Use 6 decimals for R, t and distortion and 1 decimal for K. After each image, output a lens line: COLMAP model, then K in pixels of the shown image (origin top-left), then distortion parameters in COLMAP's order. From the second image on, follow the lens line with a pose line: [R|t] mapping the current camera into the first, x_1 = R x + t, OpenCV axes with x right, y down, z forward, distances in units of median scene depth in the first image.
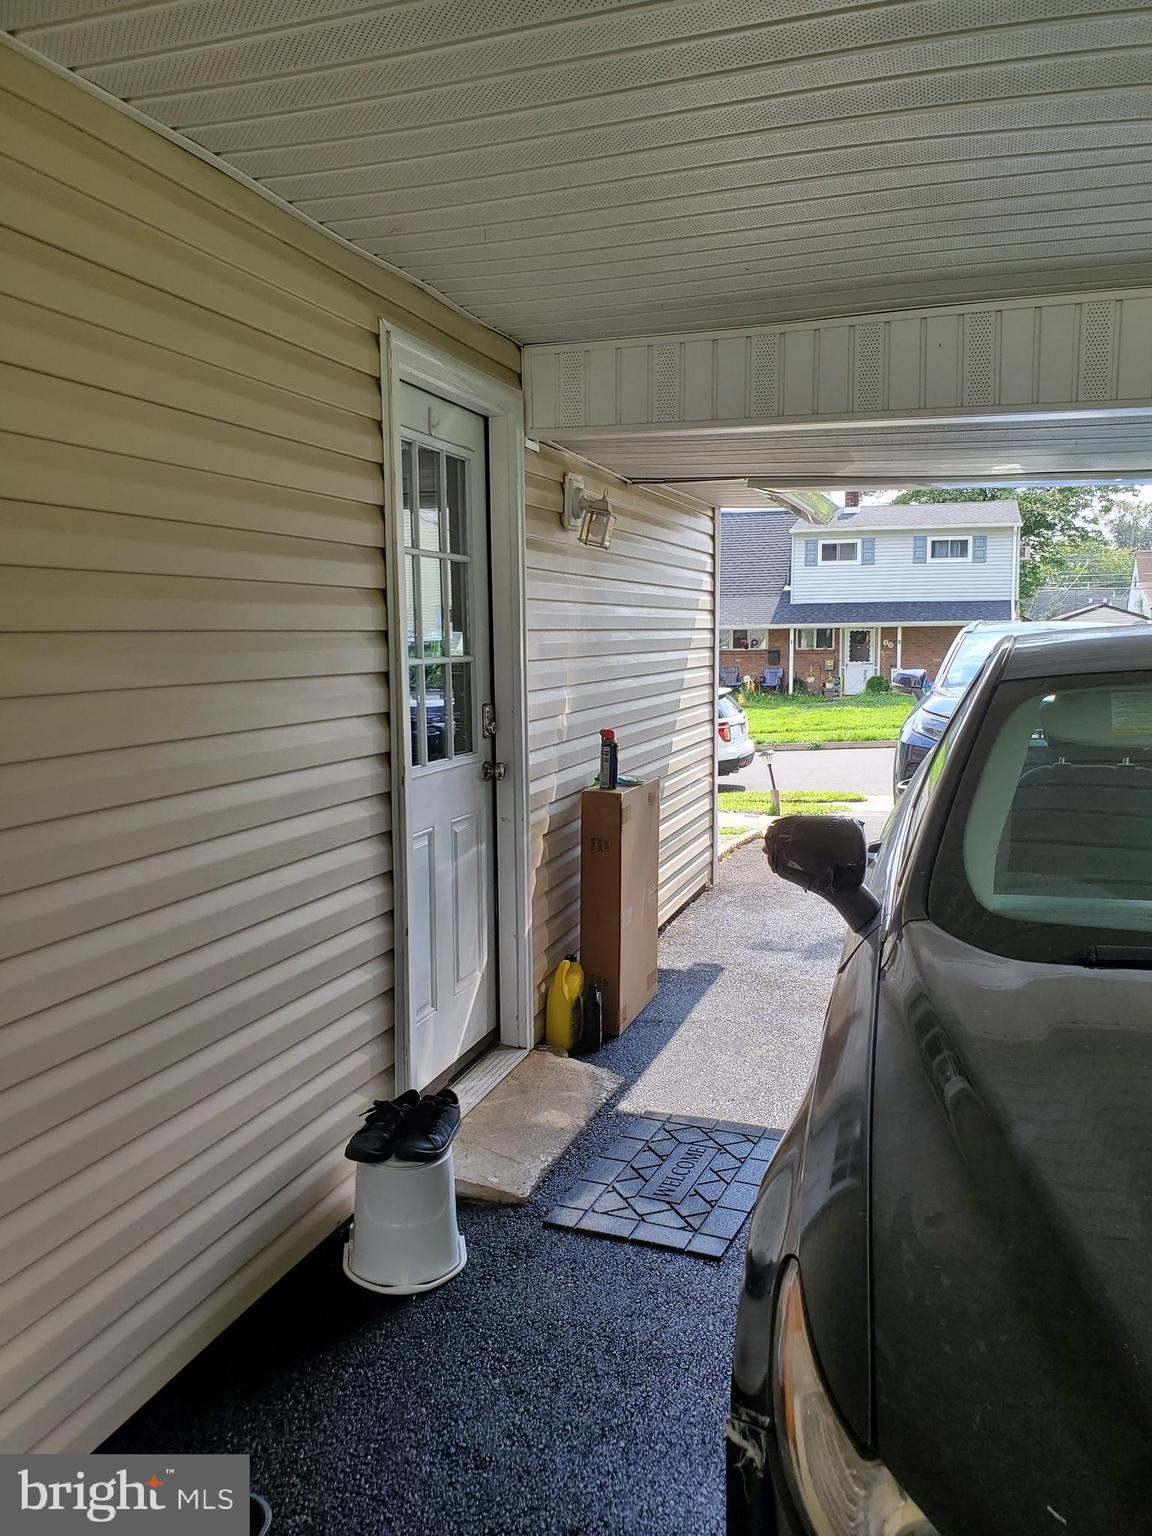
lens RADIAL K [[1149.7, 0, 575.9], [0, 1149.7, 767.1], [0, 0, 1]] dist [0.047552, -0.026311]
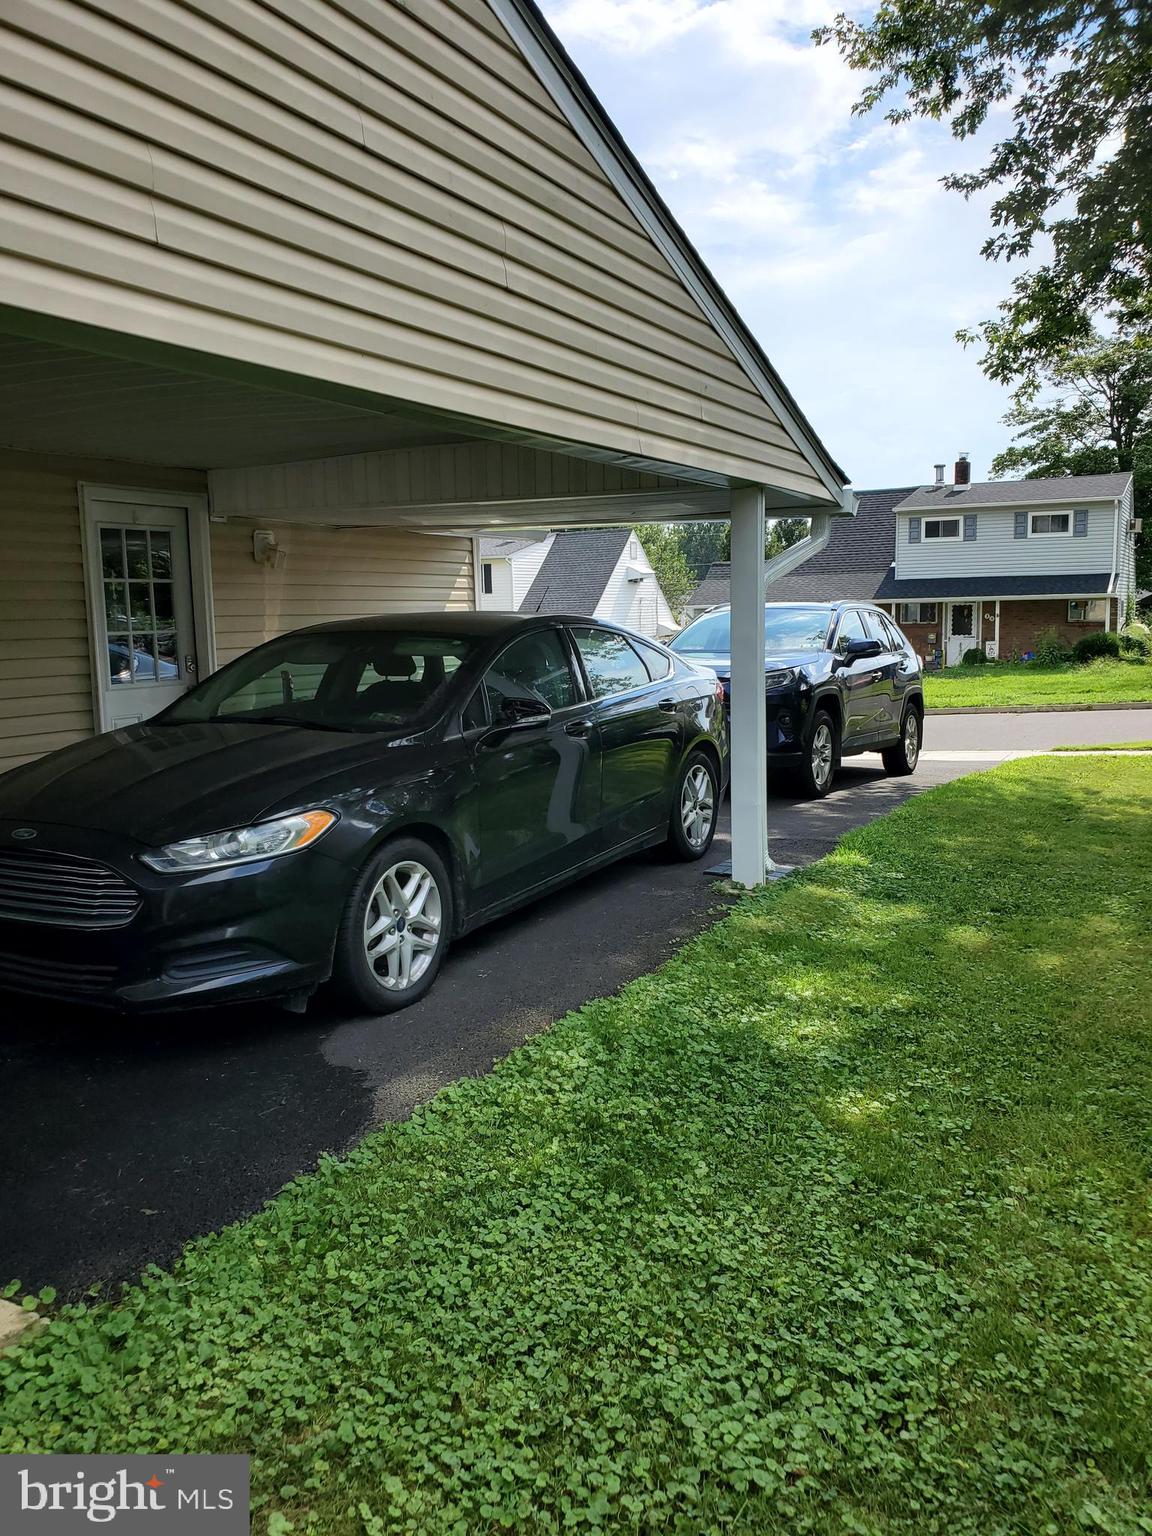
lens RADIAL K [[1149.7, 0, 575.9], [0, 1149.7, 767.1], [0, 0, 1]] dist [0.047552, -0.026311]
pose [[0.985088, 0.014789, -0.171417, 0.086130], [-0.011591, 0.999740, 0.019643, 0.010864], [0.171662, -0.017363, 0.985003, -0.084237]]
